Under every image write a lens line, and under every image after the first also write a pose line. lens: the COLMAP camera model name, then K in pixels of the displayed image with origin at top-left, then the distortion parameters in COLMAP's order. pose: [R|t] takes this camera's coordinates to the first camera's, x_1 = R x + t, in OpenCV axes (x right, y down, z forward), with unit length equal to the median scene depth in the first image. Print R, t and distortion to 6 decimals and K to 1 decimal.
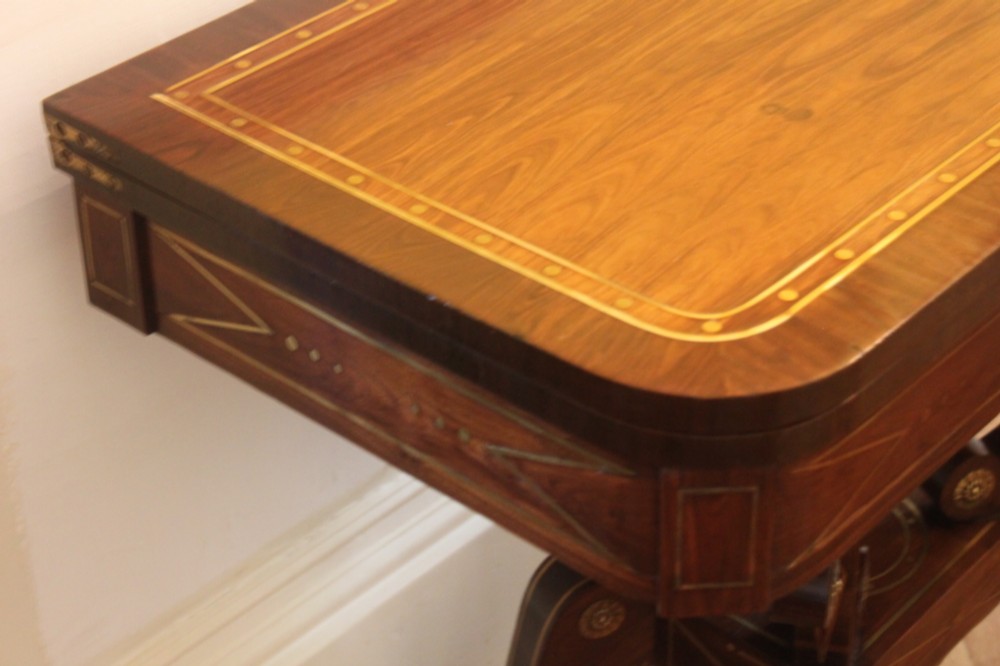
lens RADIAL K [[2172.8, 0, 500.0], [0, 2172.8, 333.0], [0, 0, 1]] dist [0.061292, 0.230208]
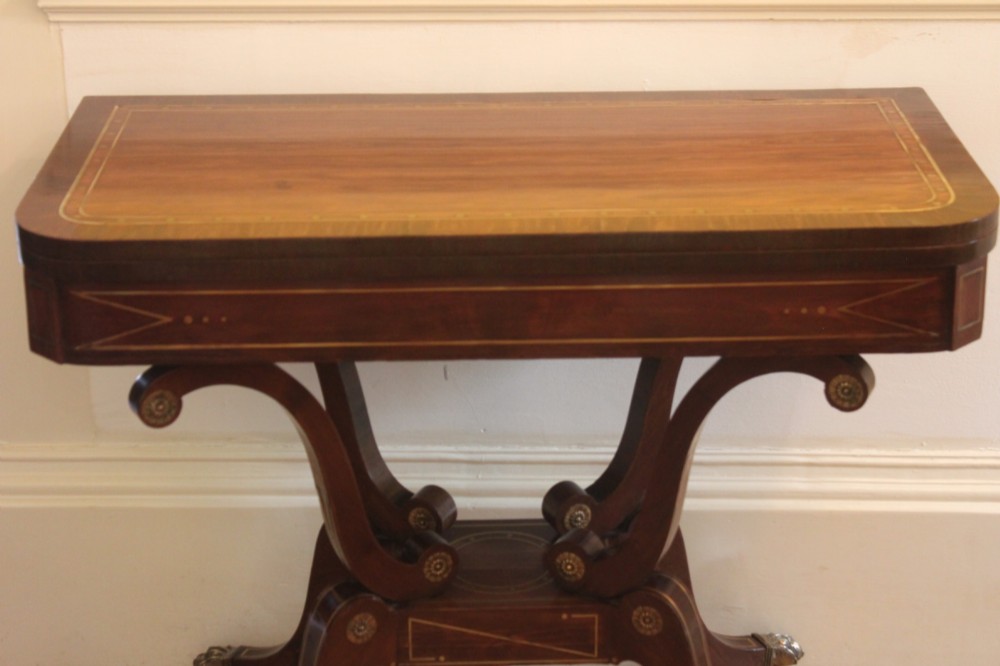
lens RADIAL K [[2172.8, 0, 500.0], [0, 2172.8, 333.0], [0, 0, 1]] dist [0.061292, 0.230208]
pose [[0.664683, 0.292760, -0.687378, 1.573455], [-0.424482, 0.905092, -0.024980, -0.018886], [0.614827, 0.308383, 0.725870, -0.200375]]
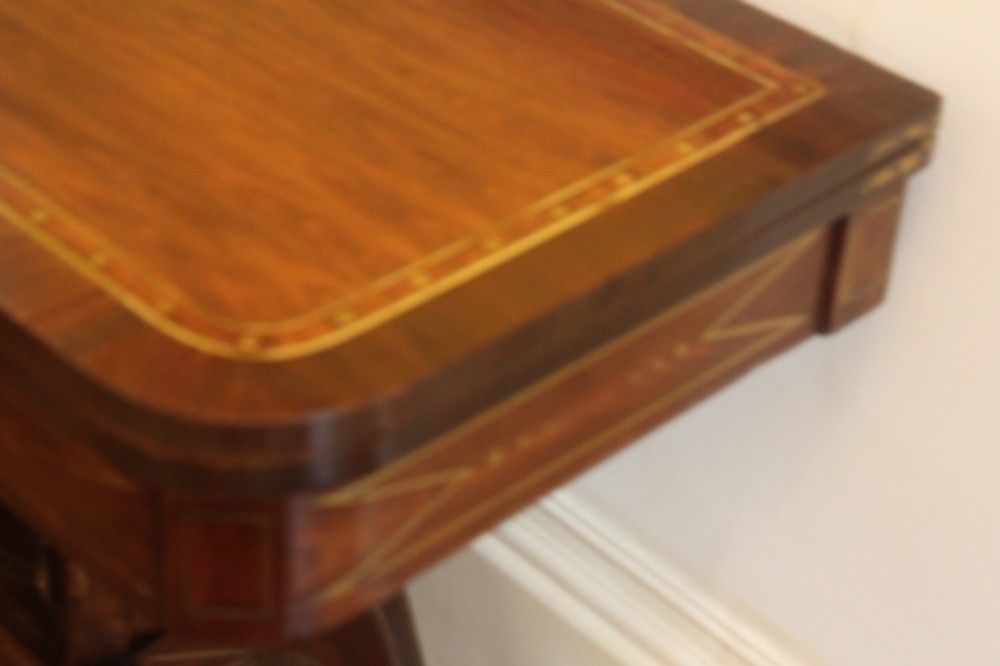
lens RADIAL K [[2172.8, 0, 500.0], [0, 2172.8, 333.0], [0, 0, 1]] dist [0.061292, 0.230208]
pose [[-0.095592, 0.598852, -0.795134, 1.169195], [-0.595849, 0.605453, 0.527628, -0.788654], [0.797387, 0.524217, 0.298949, 1.123295]]
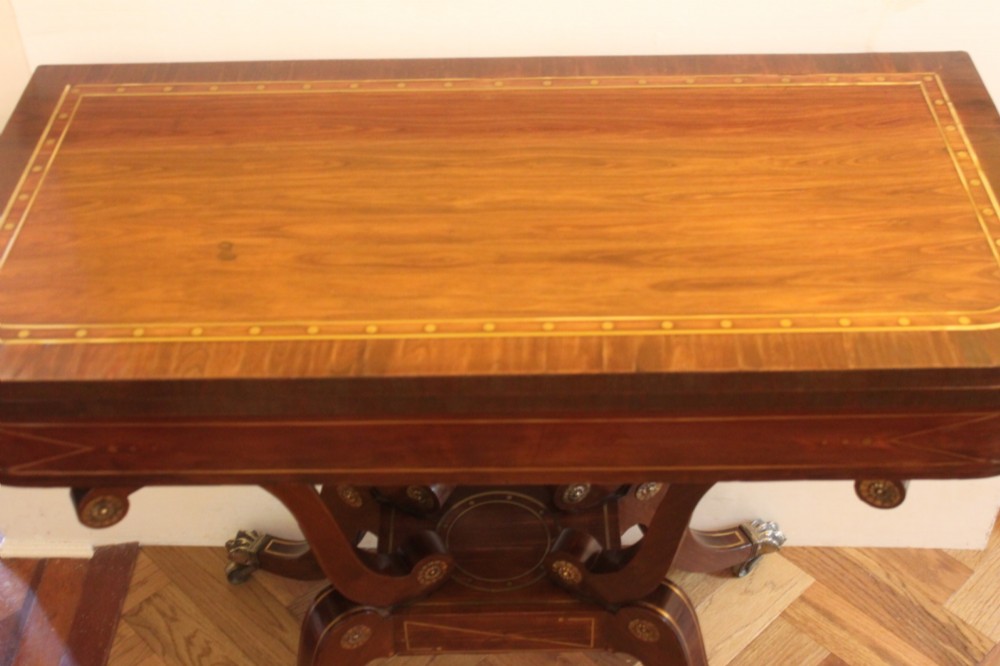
lens RADIAL K [[1336.5, 0, 500.0], [0, 1336.5, 333.0], [0, 0, 1]] dist [-0.055391, 0.055230]
pose [[0.644860, 0.502401, -0.575976, 0.844823], [-0.418460, 0.862695, 0.283988, -0.407245], [0.639567, 0.057891, 0.766552, 0.388142]]
